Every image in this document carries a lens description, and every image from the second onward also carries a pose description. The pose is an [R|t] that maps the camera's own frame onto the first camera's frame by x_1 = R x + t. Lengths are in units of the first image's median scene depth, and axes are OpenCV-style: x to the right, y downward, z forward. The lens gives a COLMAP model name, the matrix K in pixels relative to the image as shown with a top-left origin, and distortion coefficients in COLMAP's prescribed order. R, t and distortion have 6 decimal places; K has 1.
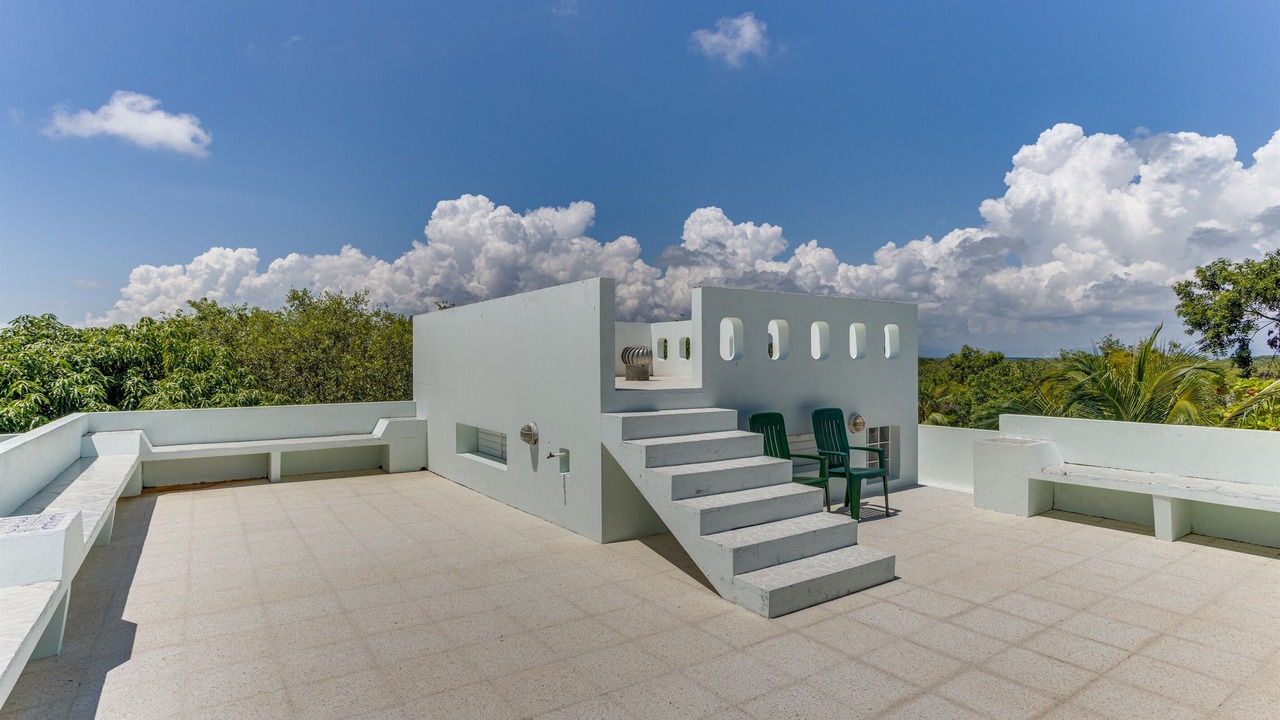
lens RADIAL K [[663.3, 0, 640.3], [0, 663.3, 363.1], [0, 0, 1]] dist [-0.004029, -0.000223]
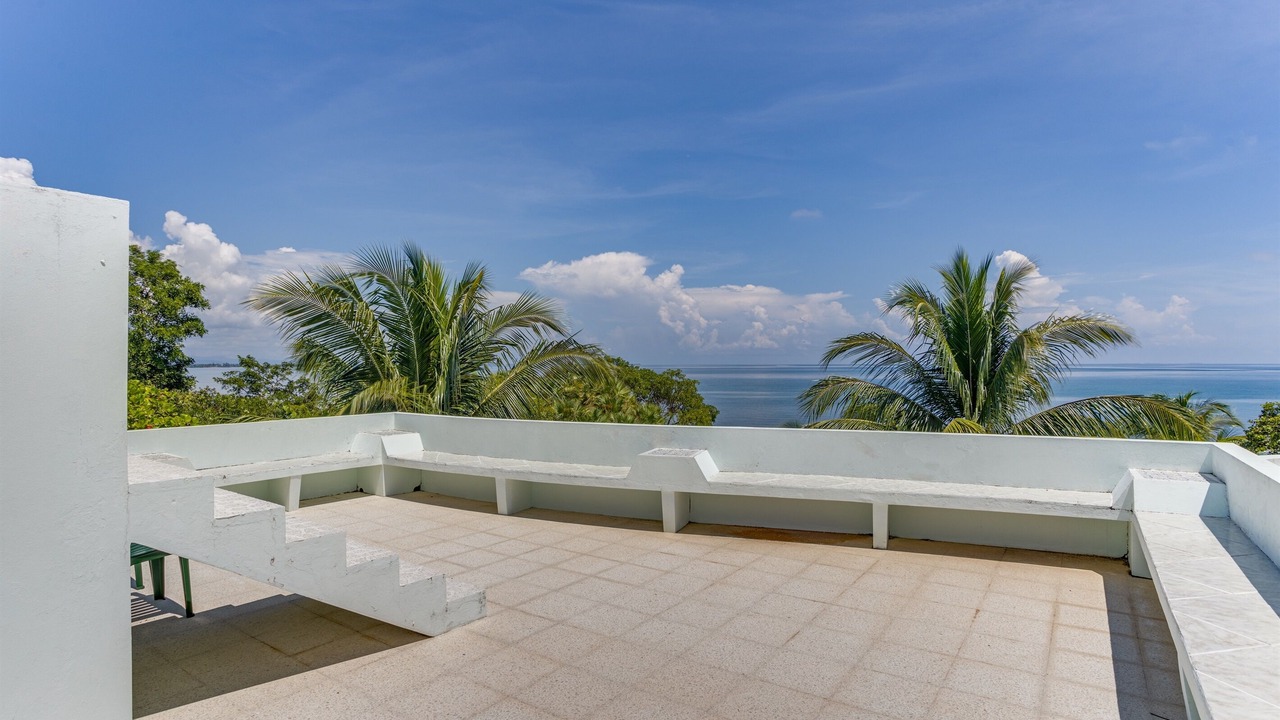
lens RADIAL K [[663.3, 0, 640.6], [0, 663.3, 360.8], [0, 0, 1]] dist [-0.004029, -0.000223]
pose [[-0.358481, 0.021436, 0.933291, -0.915639], [0.008089, 0.999770, -0.019856, 0.013036], [-0.933502, 0.000432, -0.358572, 1.221516]]
